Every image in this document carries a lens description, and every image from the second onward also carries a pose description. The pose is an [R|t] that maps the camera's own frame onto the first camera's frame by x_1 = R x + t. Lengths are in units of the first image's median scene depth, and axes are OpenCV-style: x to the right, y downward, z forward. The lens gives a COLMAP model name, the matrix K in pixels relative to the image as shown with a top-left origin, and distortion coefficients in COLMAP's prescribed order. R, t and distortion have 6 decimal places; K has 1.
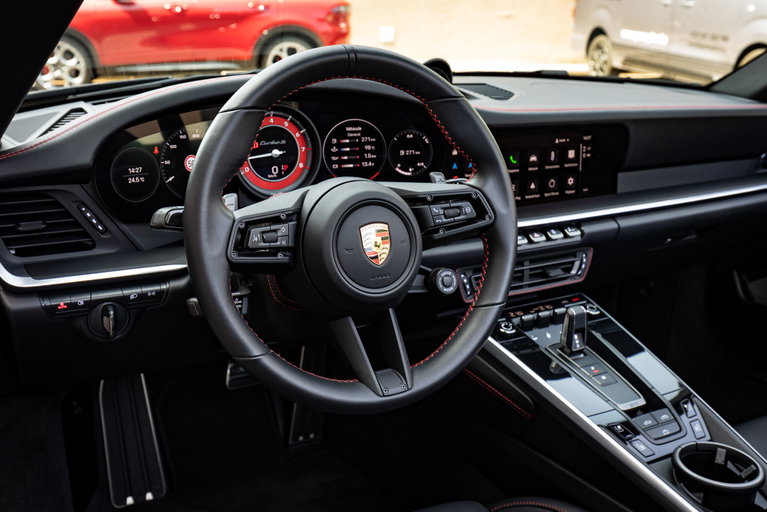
lens RADIAL K [[770.7, 0, 376.8], [0, 770.7, 255.8], [0, 0, 1]] dist [0.018445, 0.000000]
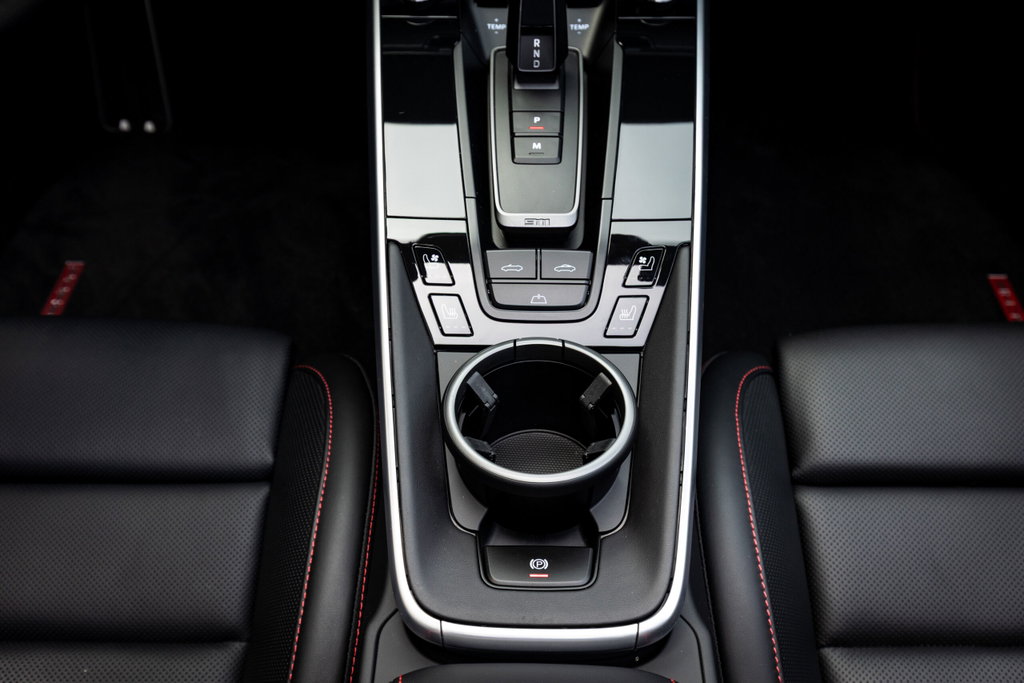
lens RADIAL K [[959.5, 0, 518.3], [0, 959.5, 332.1], [0, 0, 1]] dist [0.029105, 0.000000]
pose [[0.872996, 0.342380, -0.347353, 0.514255], [-0.136553, 0.855284, 0.499842, -0.030979], [0.468222, -0.388928, 0.793413, 0.493272]]
